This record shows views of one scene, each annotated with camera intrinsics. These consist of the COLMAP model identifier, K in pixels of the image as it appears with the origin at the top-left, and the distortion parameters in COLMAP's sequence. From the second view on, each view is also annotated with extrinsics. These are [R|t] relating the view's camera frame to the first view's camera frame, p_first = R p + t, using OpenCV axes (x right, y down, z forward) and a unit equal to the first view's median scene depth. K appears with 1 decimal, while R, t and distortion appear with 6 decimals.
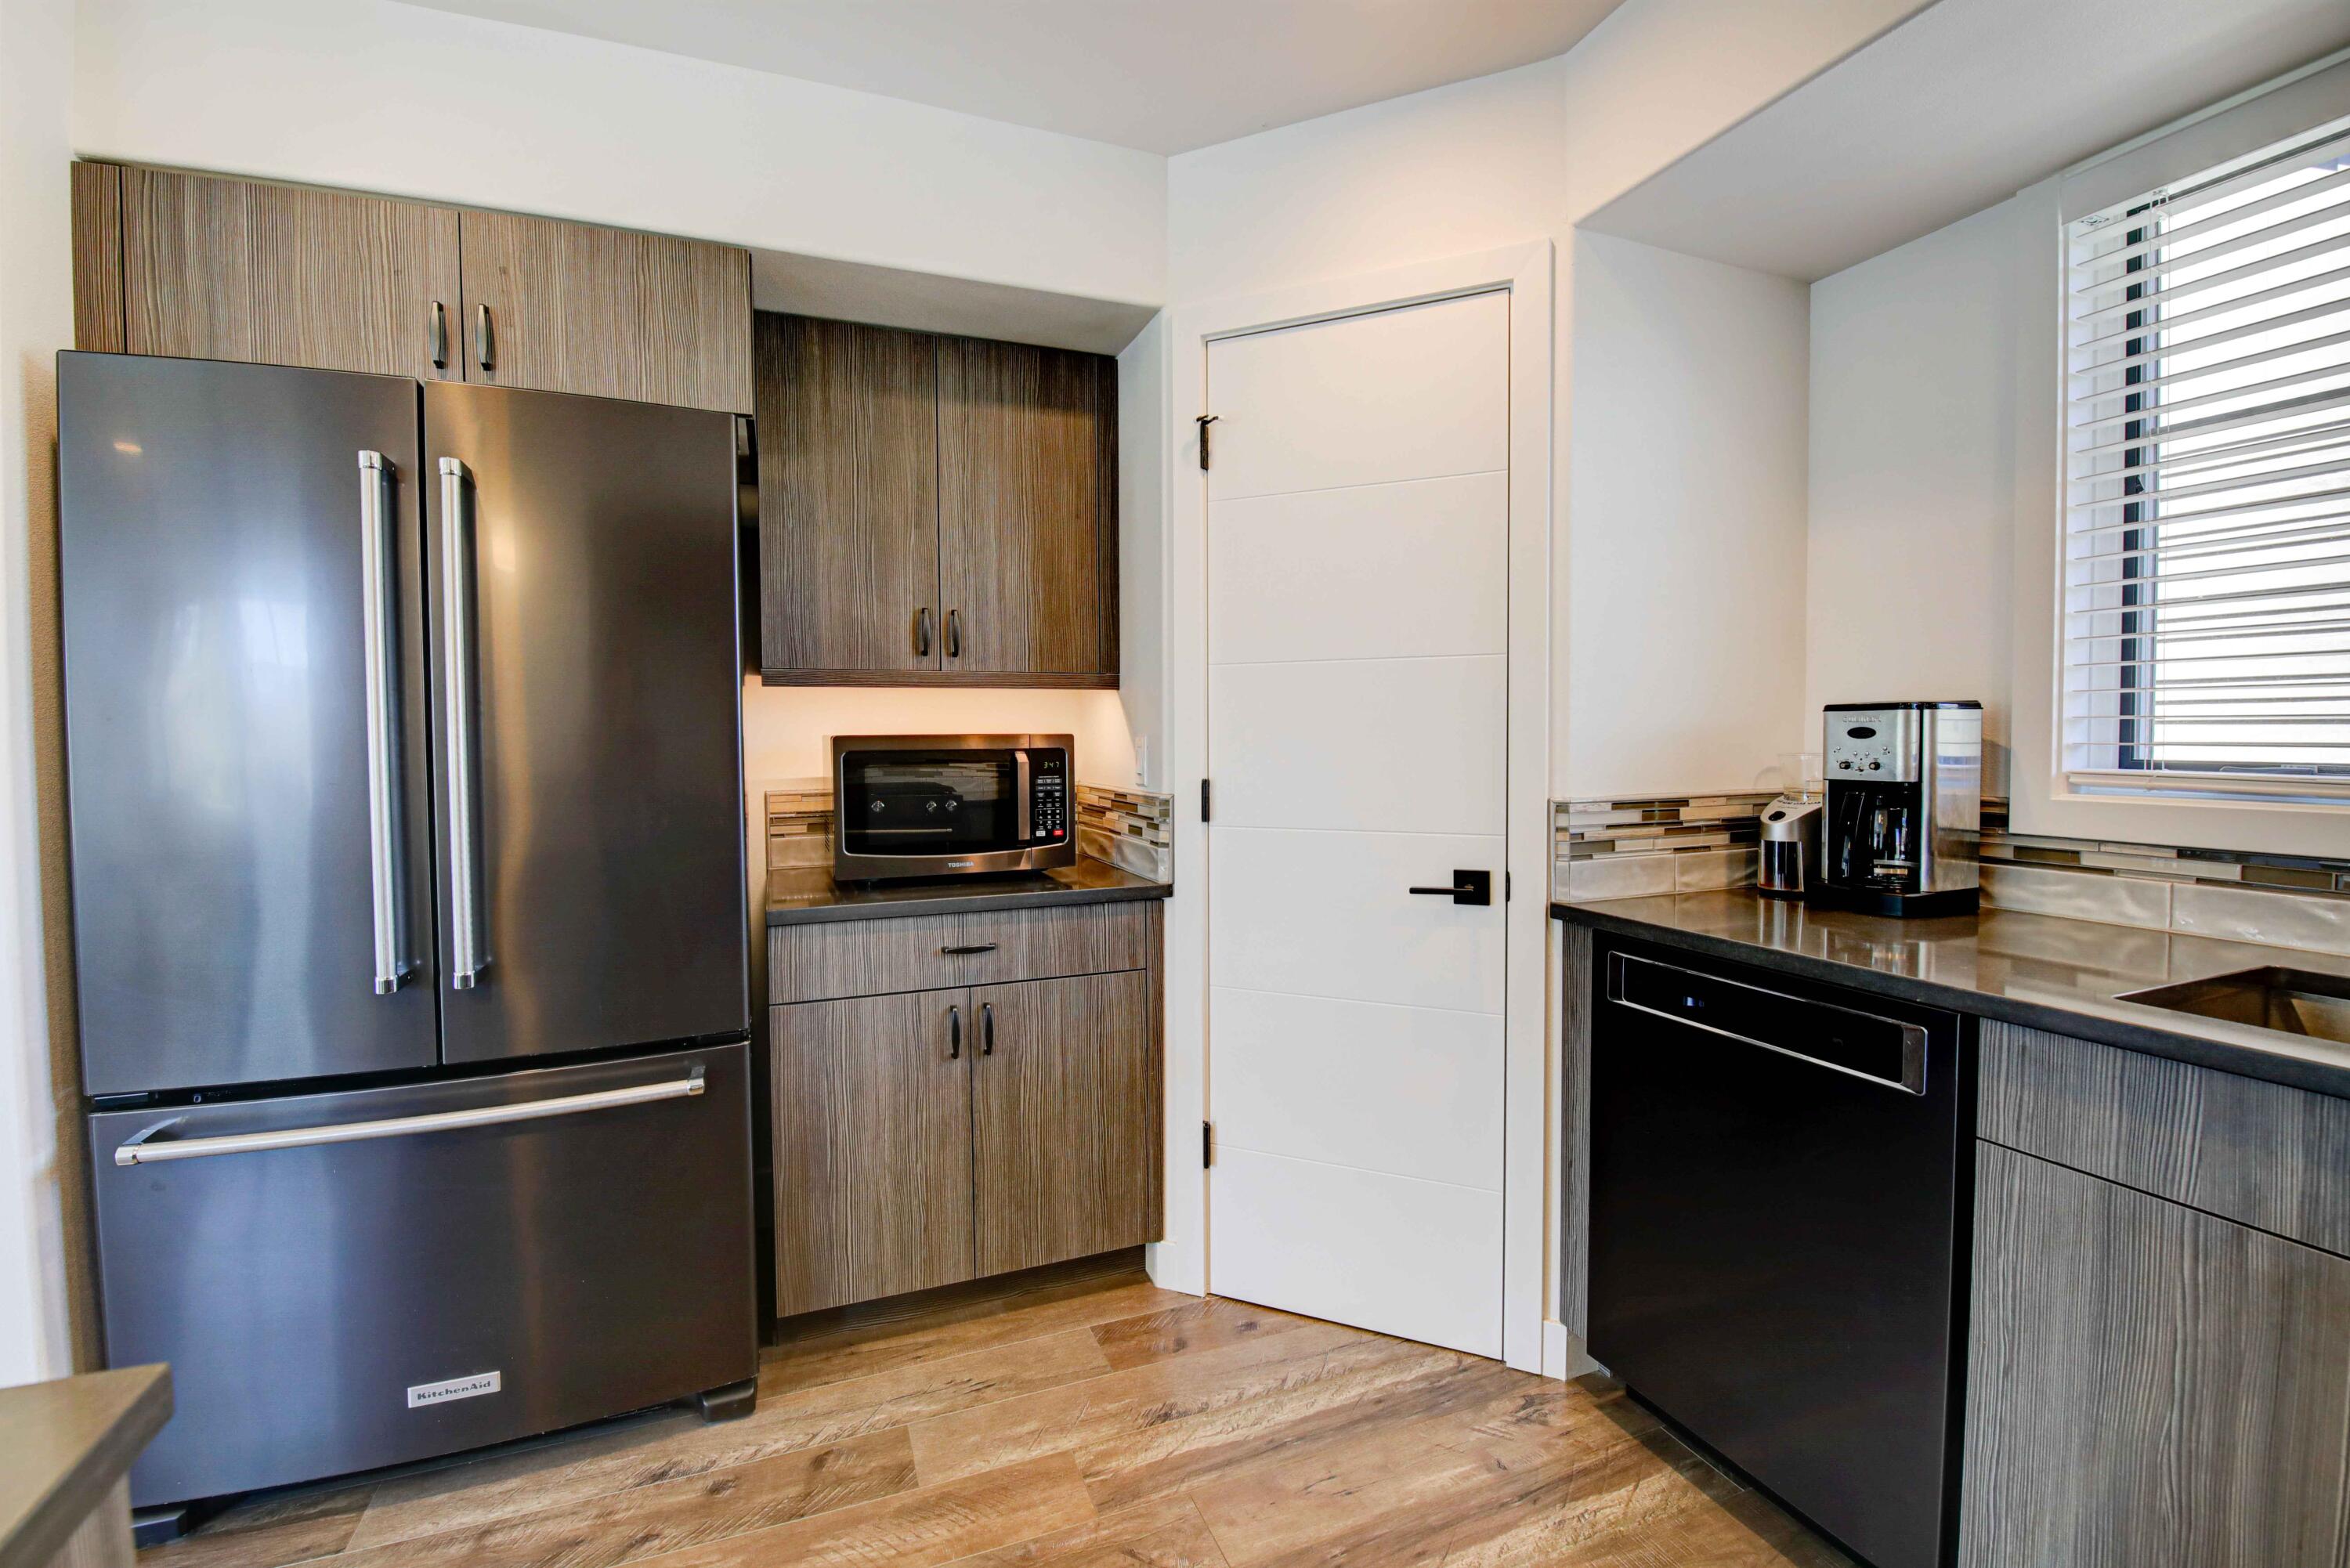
lens RADIAL K [[1030.9, 0, 1177.1], [0, 1030.9, 766.5], [0, 0, 1]] dist [0.000229, -0.008097]
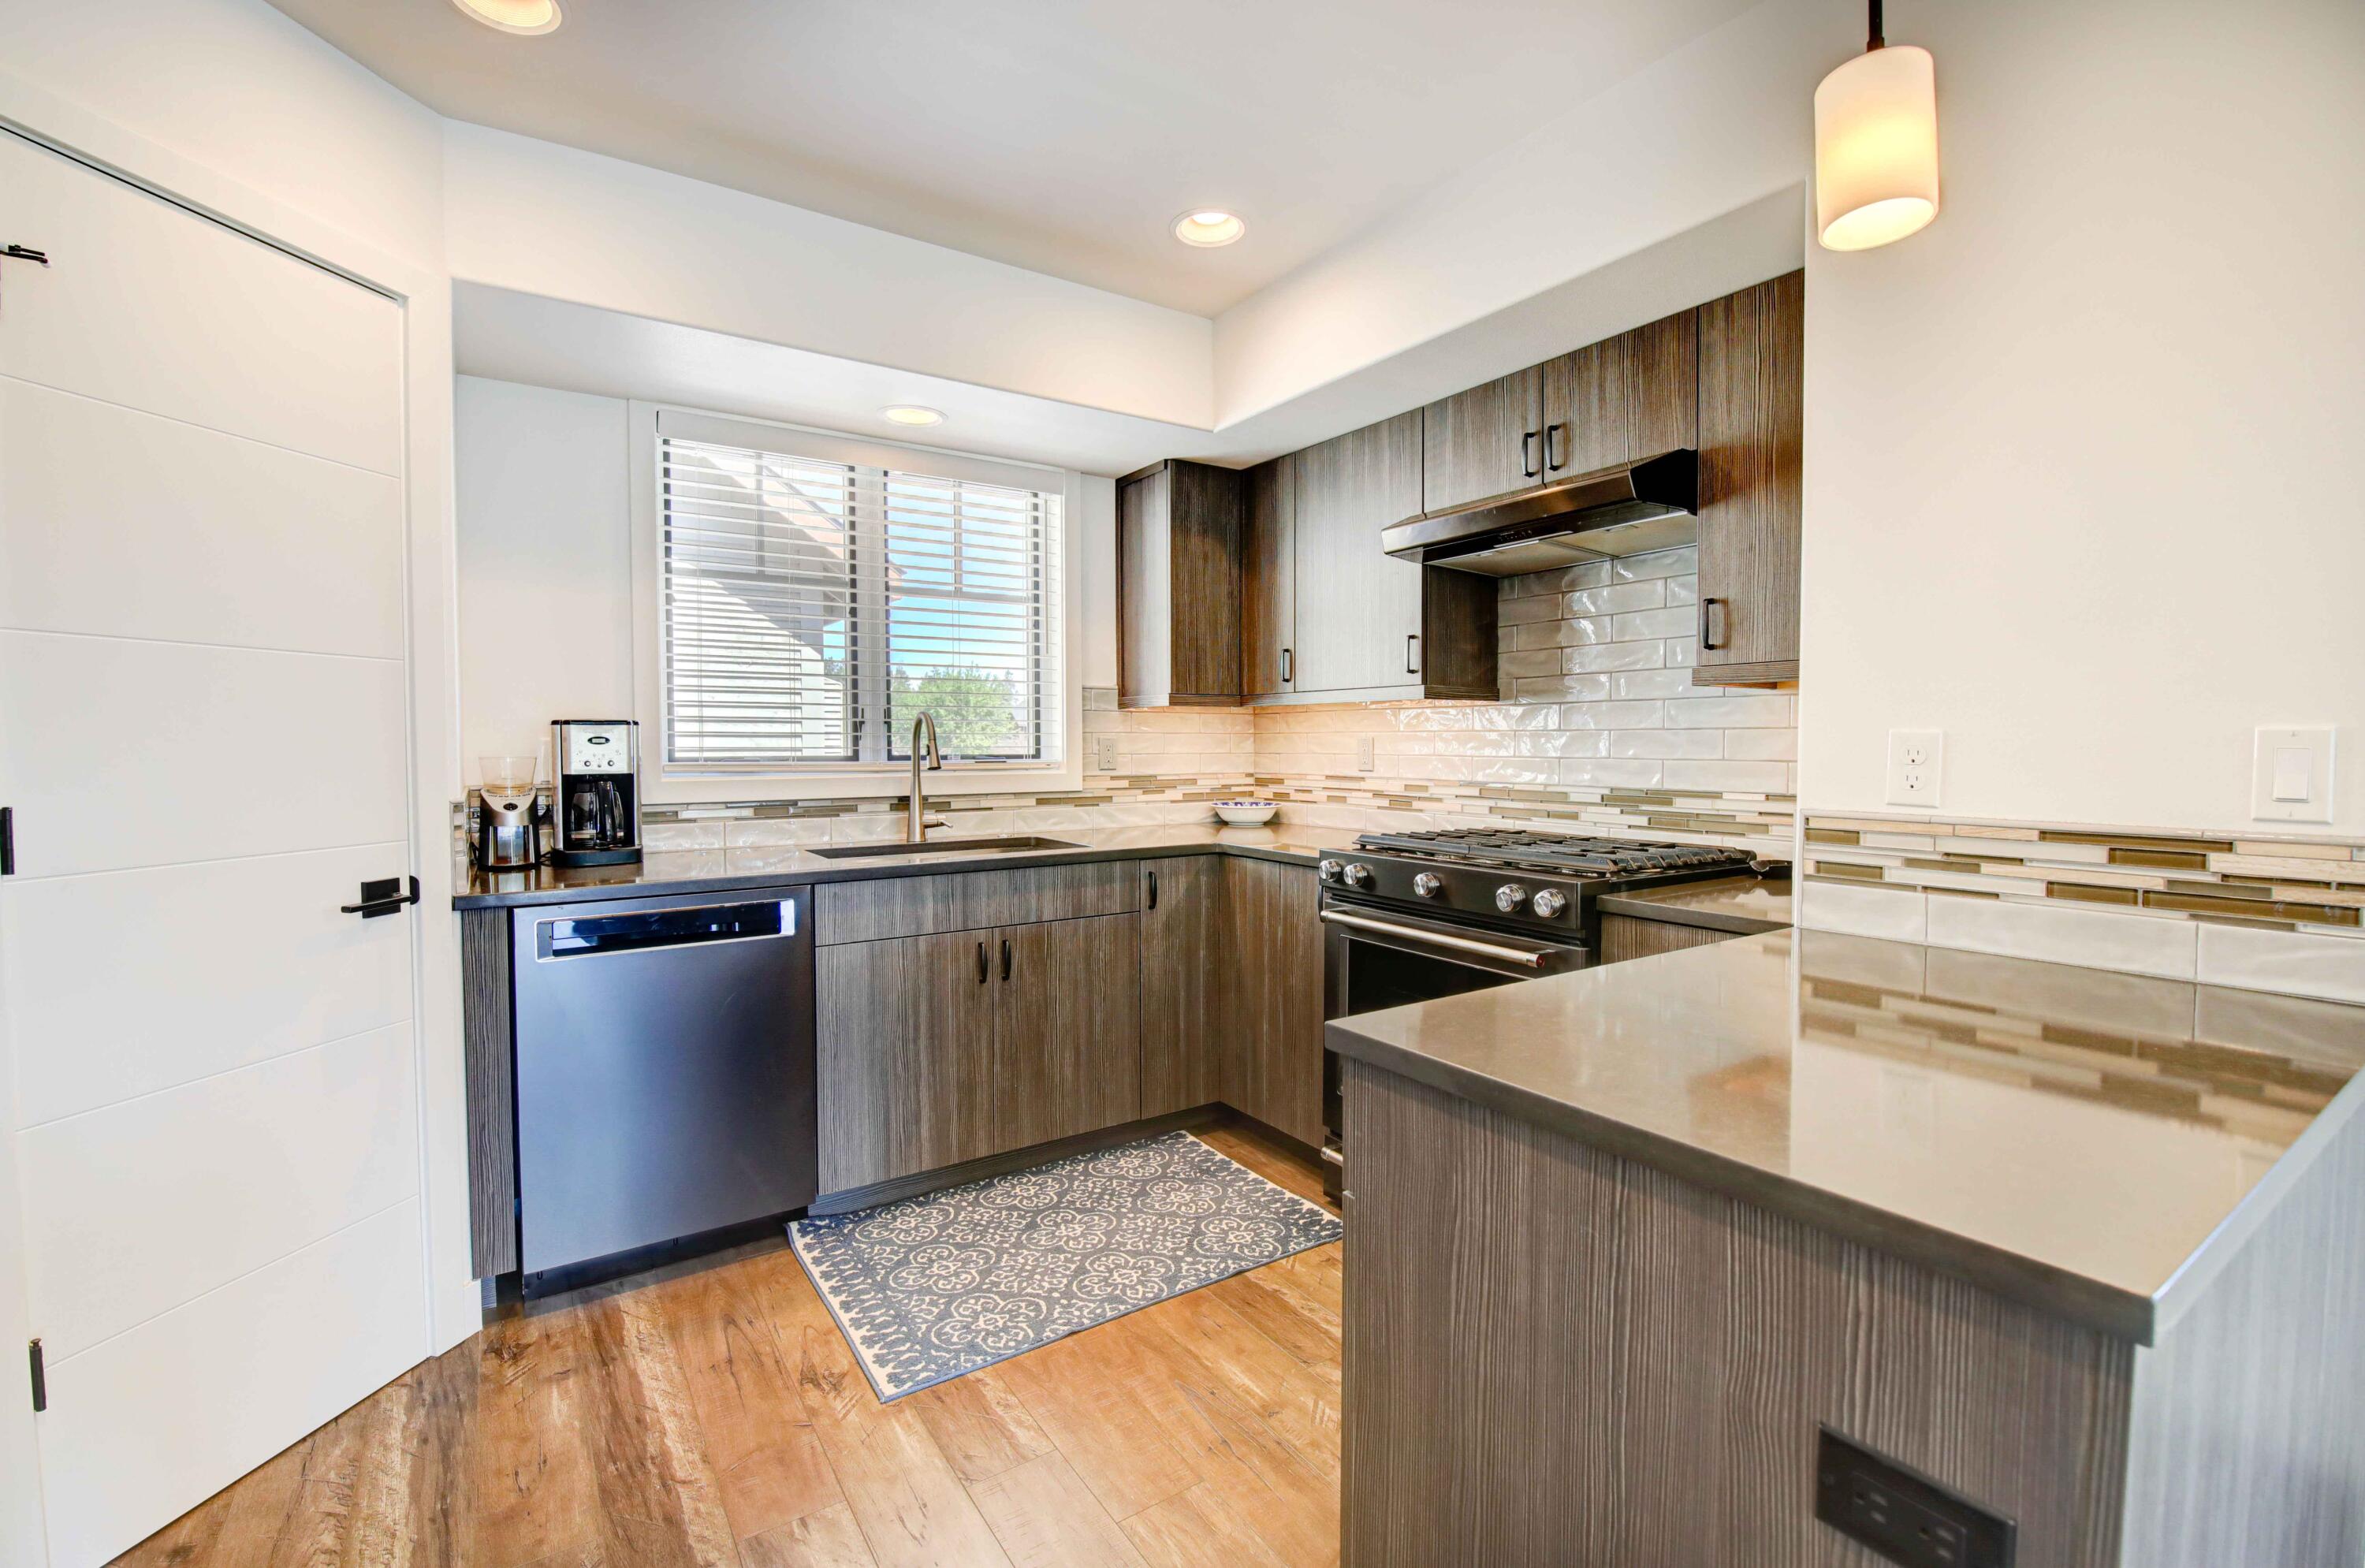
lens RADIAL K [[1018.7, 0, 1164.6], [0, 1018.7, 773.1], [0, 0, 1]] dist [0.002587, -0.007965]
pose [[-0.200196, -0.024786, 0.979442, -0.900464], [0.037515, 0.998753, 0.032943, -0.004873], [-0.979037, 0.043339, -0.199017, 0.524371]]
